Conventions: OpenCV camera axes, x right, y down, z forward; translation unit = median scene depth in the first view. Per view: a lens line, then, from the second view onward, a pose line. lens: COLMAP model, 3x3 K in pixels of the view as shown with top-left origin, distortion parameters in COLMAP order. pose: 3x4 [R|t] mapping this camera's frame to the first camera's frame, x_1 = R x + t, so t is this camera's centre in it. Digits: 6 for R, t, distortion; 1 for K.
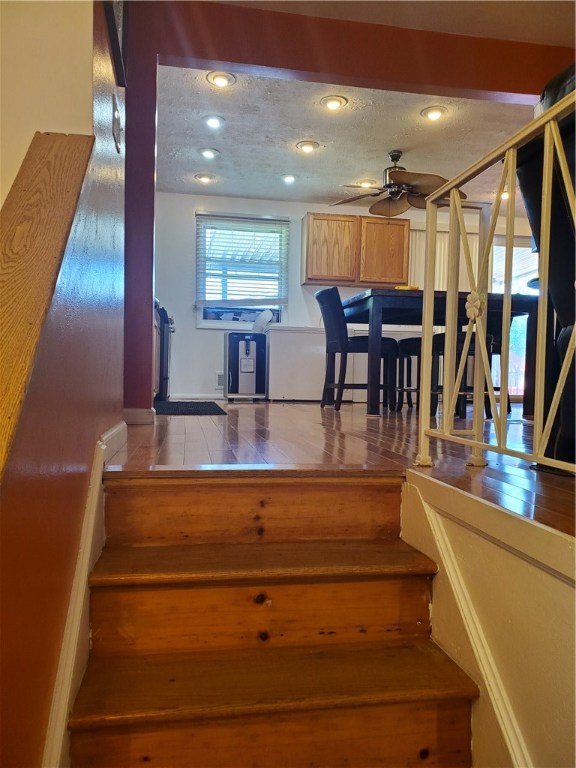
lens RADIAL K [[598.4, 0, 293.2], [0, 598.4, 386.0], [0, 0, 1]] dist [0.025256, 0.002368]
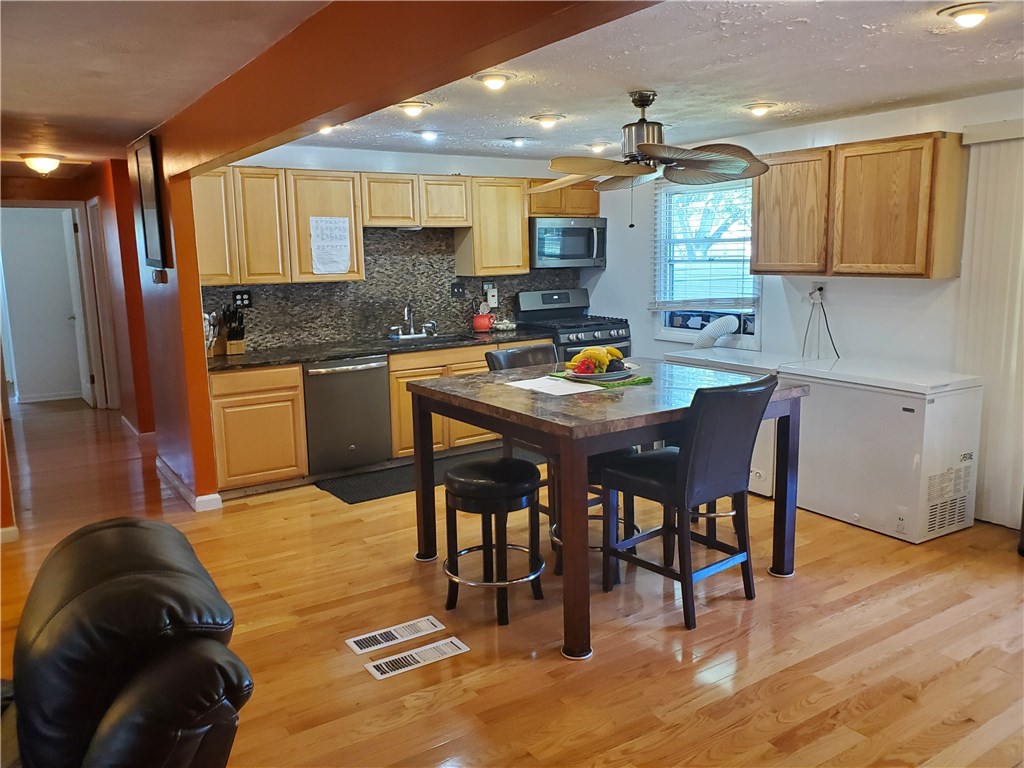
lens RADIAL K [[797.9, 0, 519.5], [0, 797.9, 377.1], [0, 0, 1]] dist [0.025256, 0.002368]
pose [[0.393700, 0.120969, -0.911244, 0.707595], [0.014534, 0.990360, 0.137751, -0.200695], [0.919124, -0.067477, 0.388147, 0.511278]]
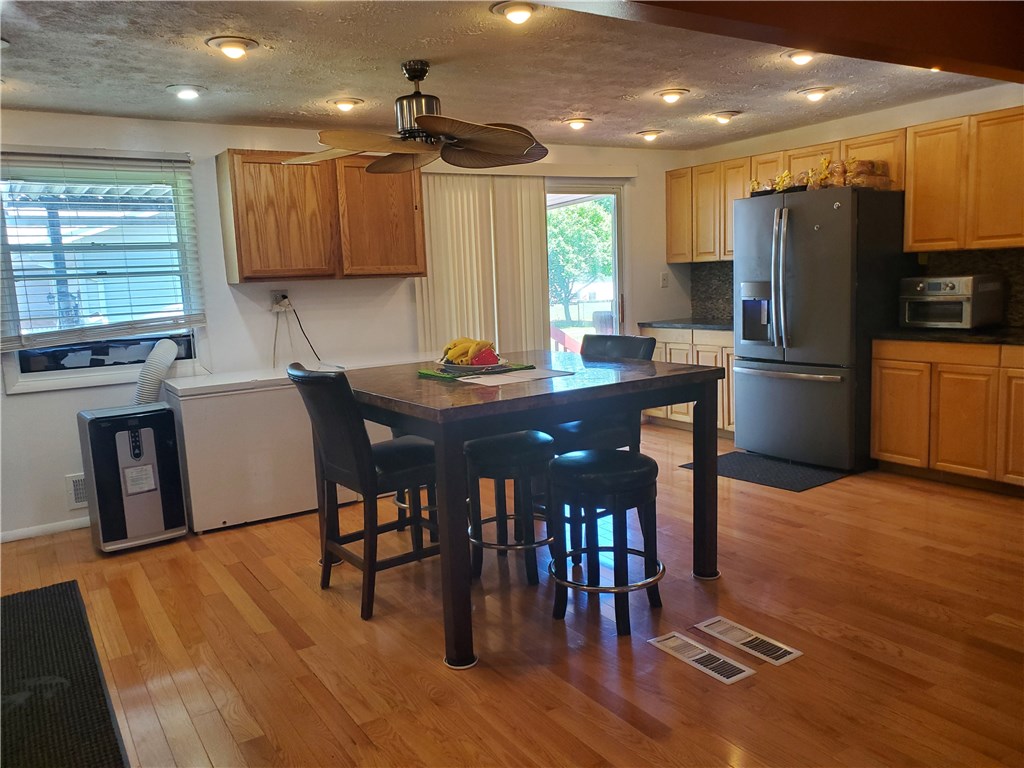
lens RADIAL K [[797.9, 0, 520.0], [0, 797.9, 387.8], [0, 0, 1]] dist [0.025256, 0.002368]
pose [[0.921173, -0.110643, 0.373094, -0.026326], [0.064607, 0.988907, 0.133749, -0.174230], [-0.383754, -0.099101, 0.918102, 0.275024]]
